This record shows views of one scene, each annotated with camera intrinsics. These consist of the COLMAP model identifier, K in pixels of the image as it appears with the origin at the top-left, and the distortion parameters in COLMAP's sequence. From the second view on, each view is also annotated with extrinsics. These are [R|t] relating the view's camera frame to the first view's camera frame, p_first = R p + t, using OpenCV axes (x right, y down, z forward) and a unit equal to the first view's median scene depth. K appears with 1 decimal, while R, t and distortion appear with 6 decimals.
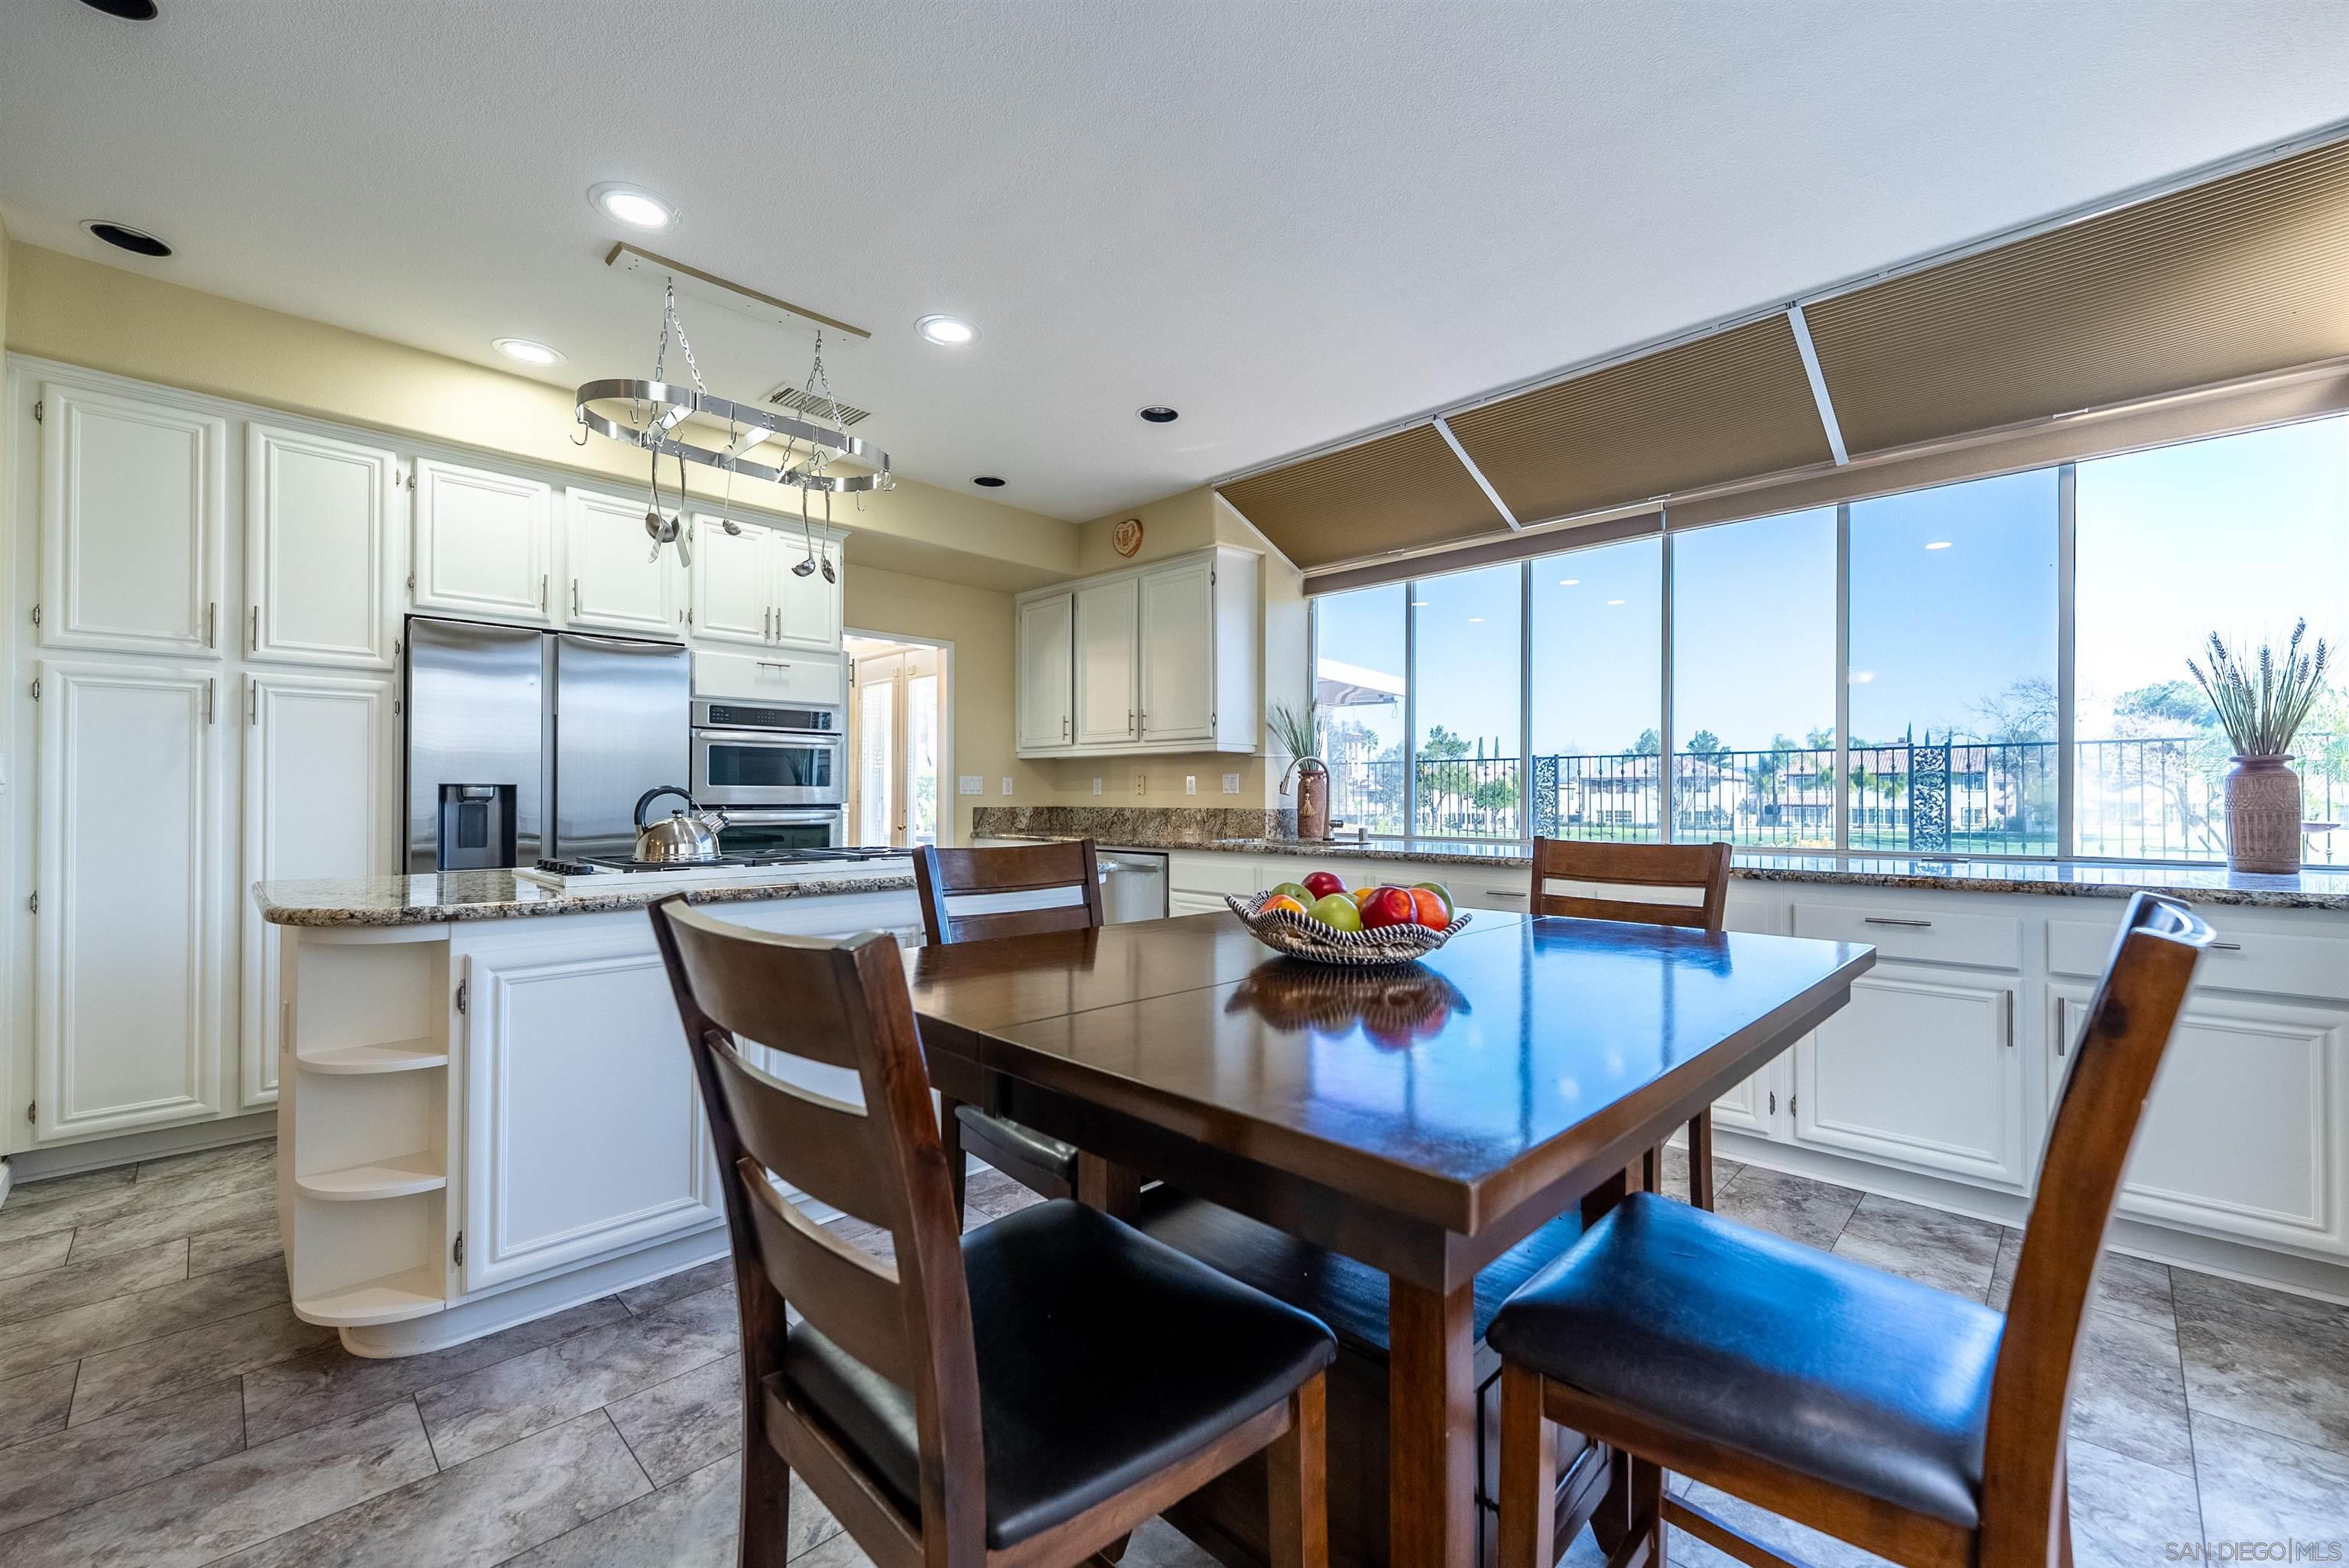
lens RADIAL K [[949.6, 0, 1180.4], [0, 949.6, 789.0], [0, 0, 1]] dist [0.001244, -0.001464]
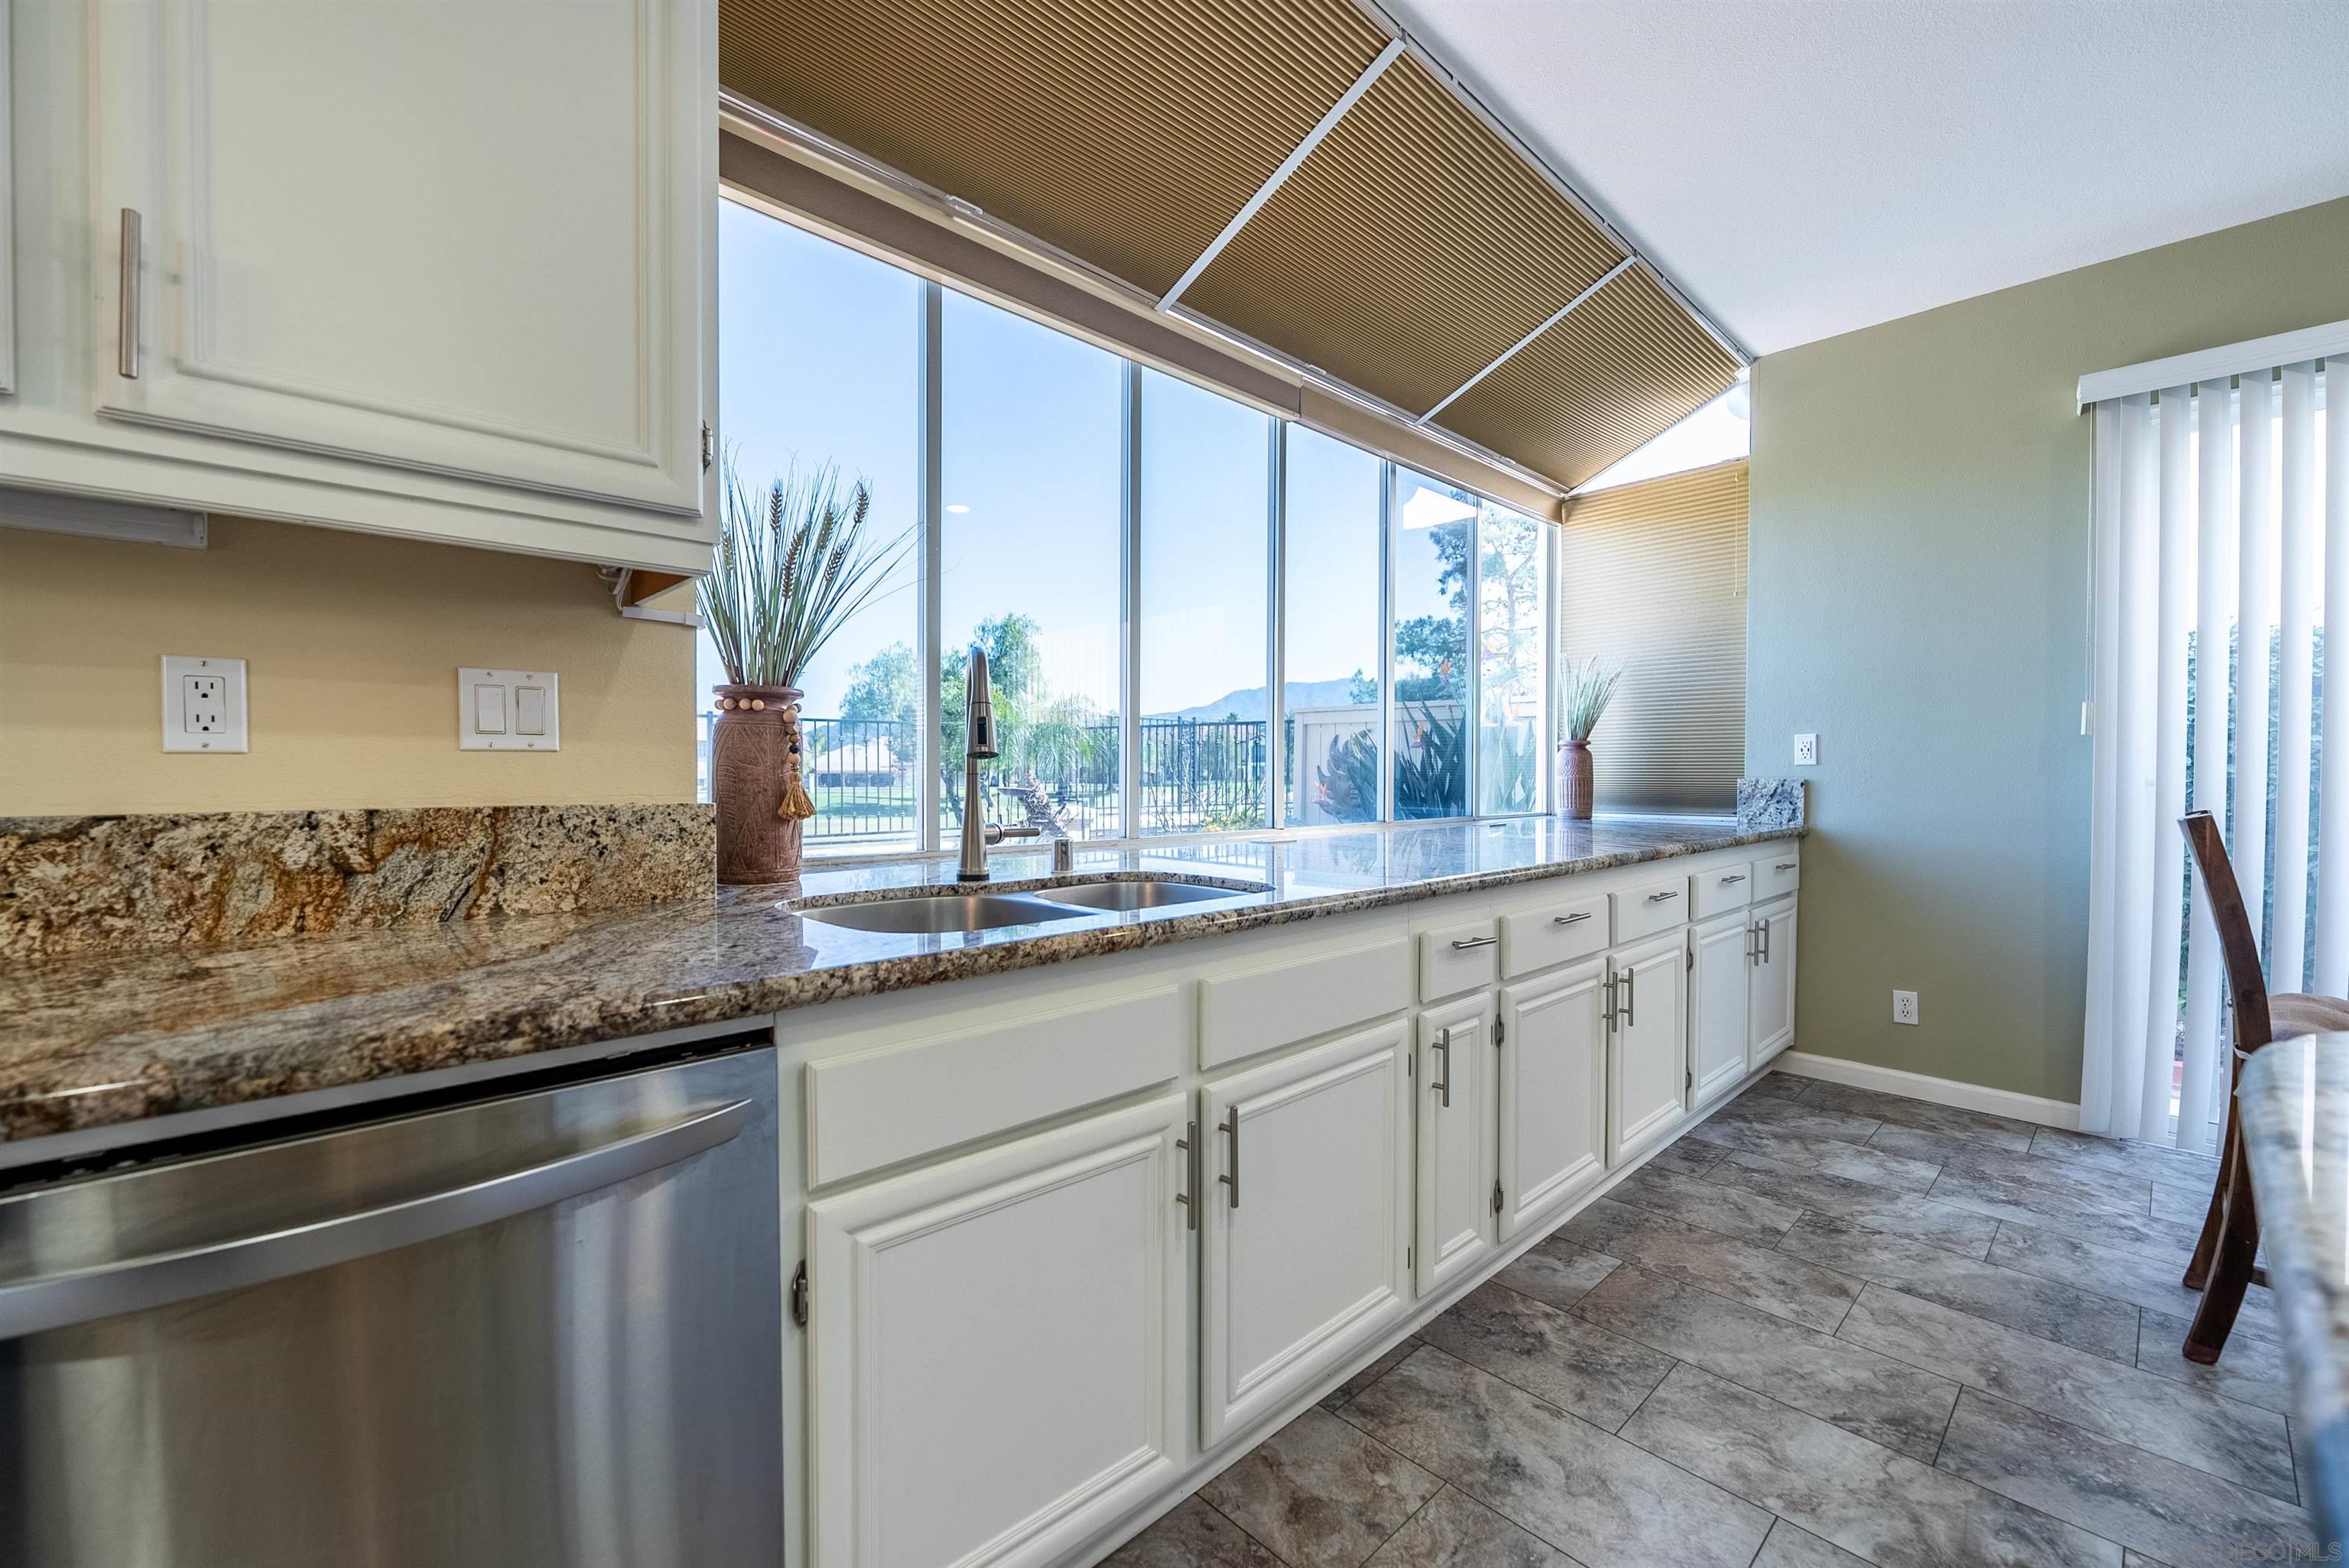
lens RADIAL K [[949.6, 0, 1182.0], [0, 949.6, 788.0], [0, 0, 1]] dist [0.001244, -0.001464]
pose [[0.039784, -0.016808, 0.999067, -0.228398], [-0.008106, 0.999820, 0.017143, 0.011332], [-0.999175, -0.008780, 0.039641, 0.950046]]
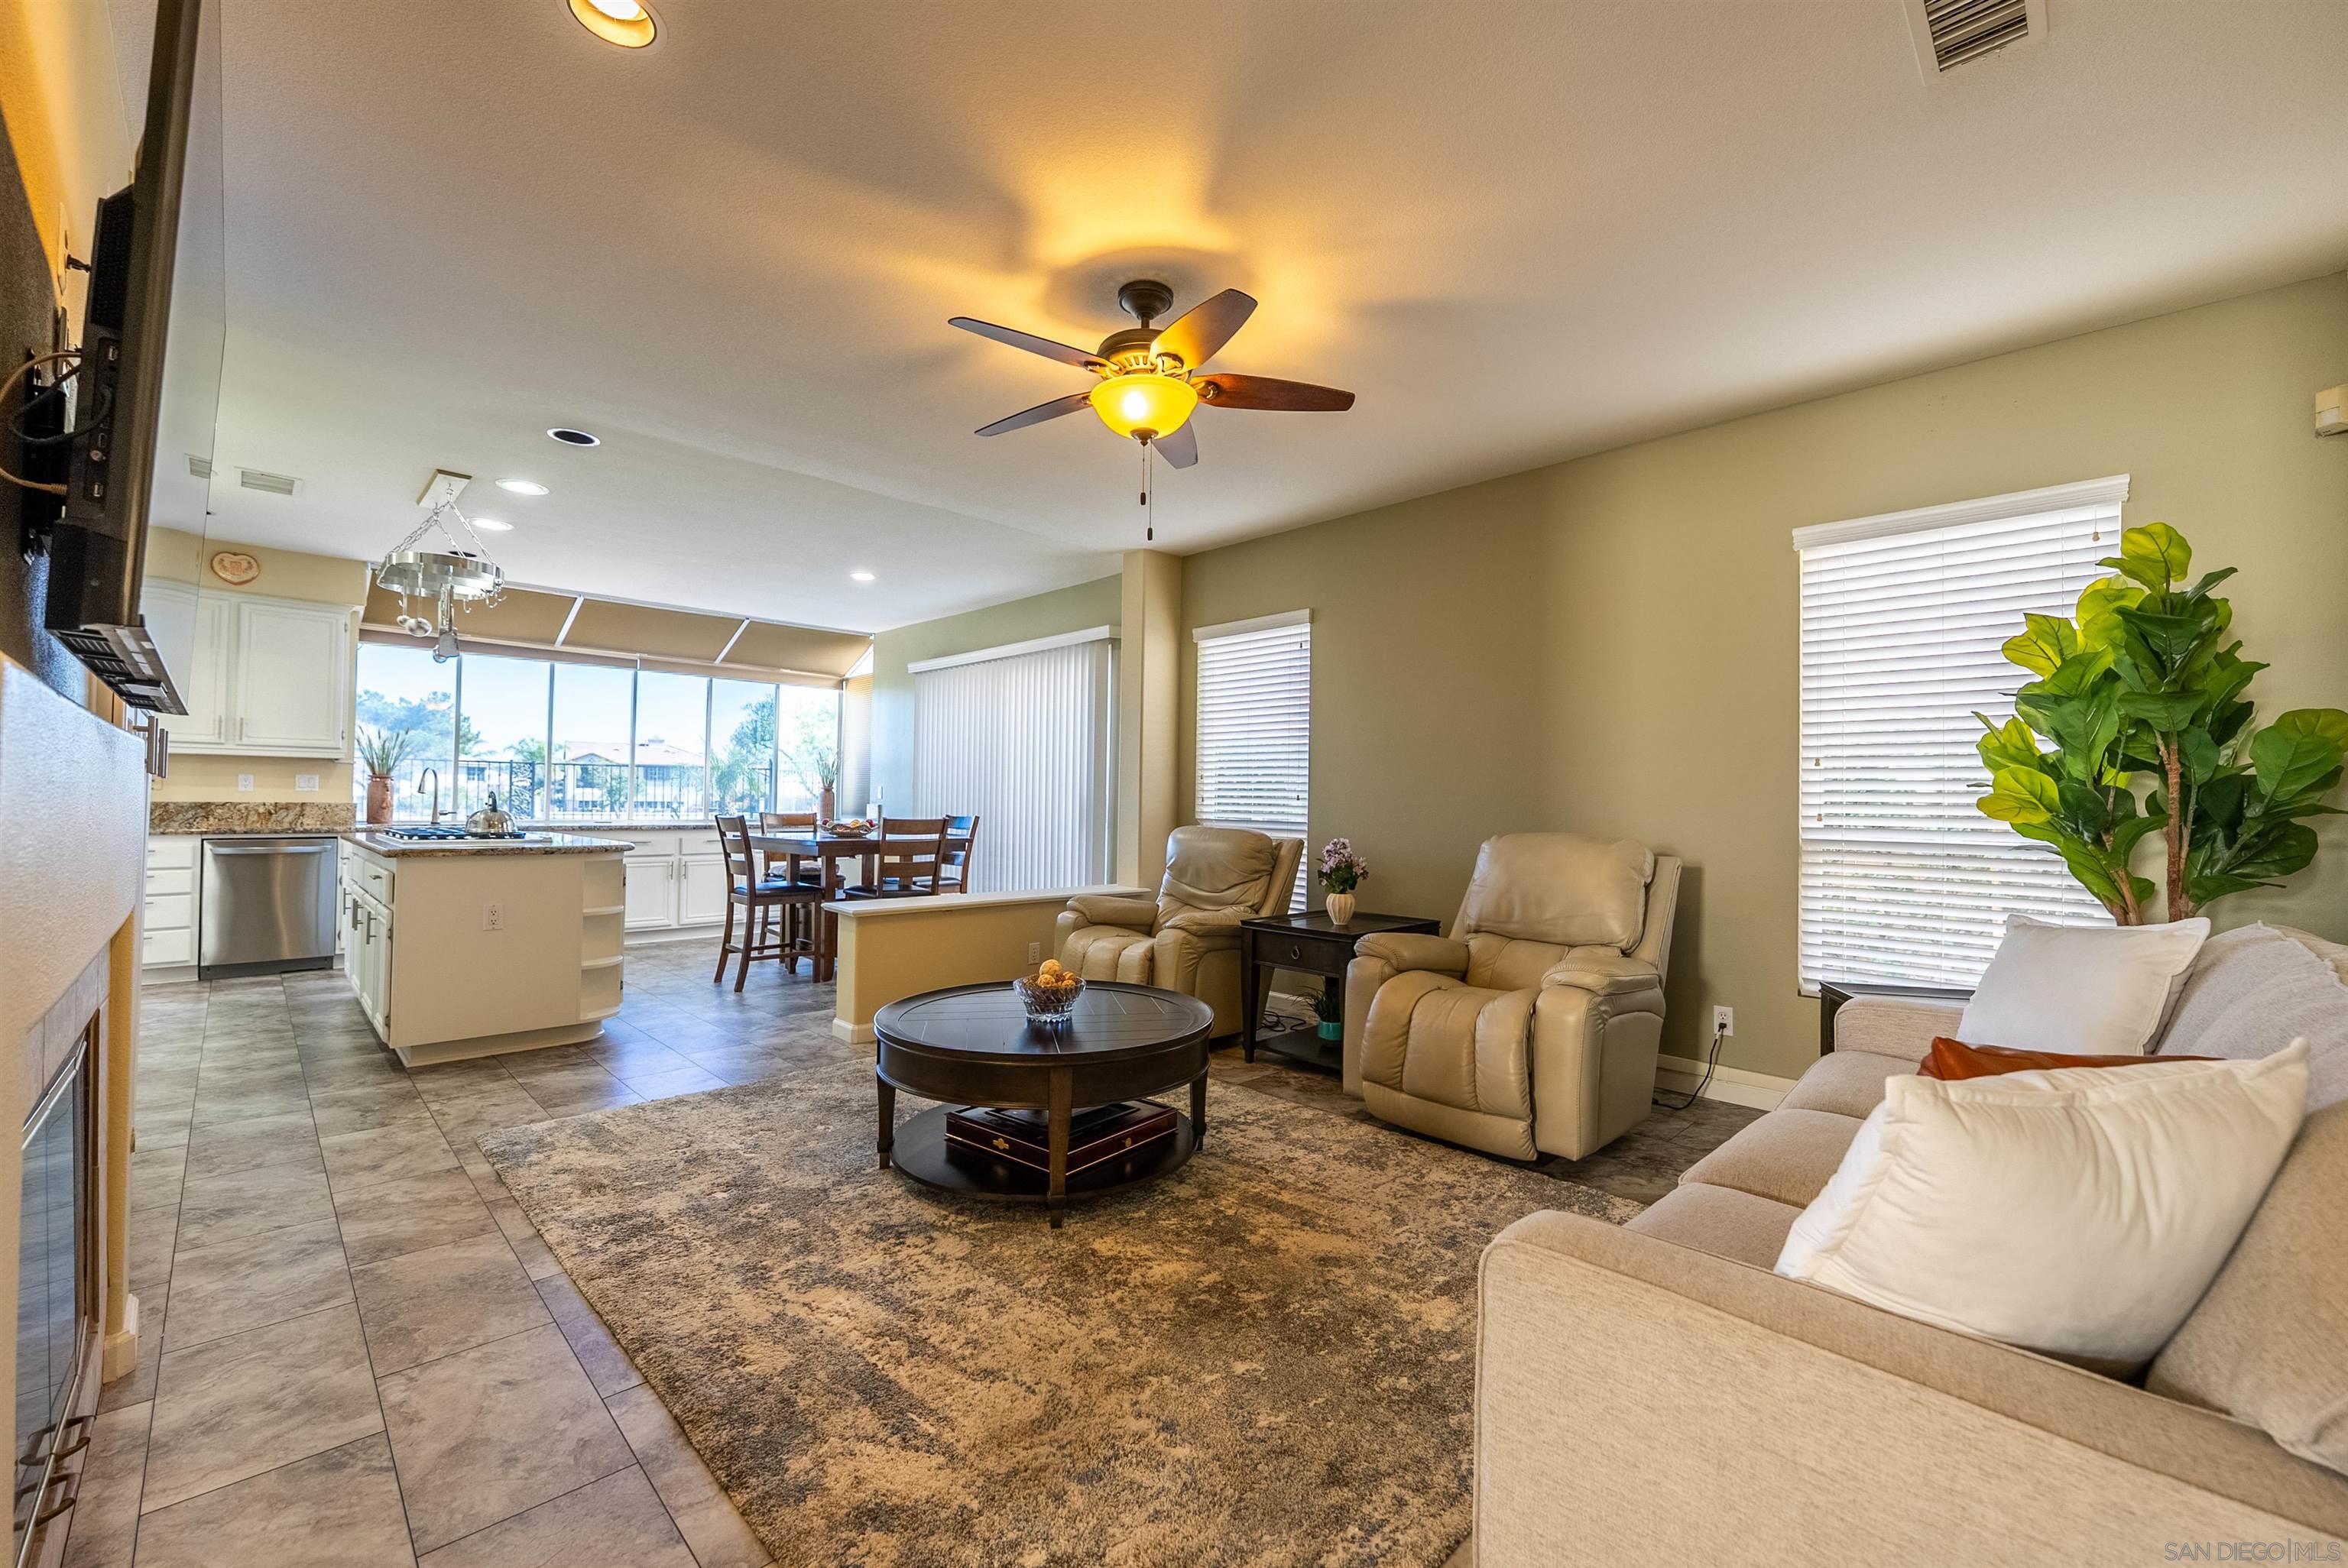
lens RADIAL K [[949.2, 0, 1179.2], [0, 949.2, 783.5], [0, 0, 1]] dist [0.001244, -0.001464]
pose [[0.016258, 0.019413, 0.999679, -1.383114], [-0.021828, 0.999580, -0.019056, -0.006827], [-0.999630, -0.021511, 0.016675, -0.199592]]
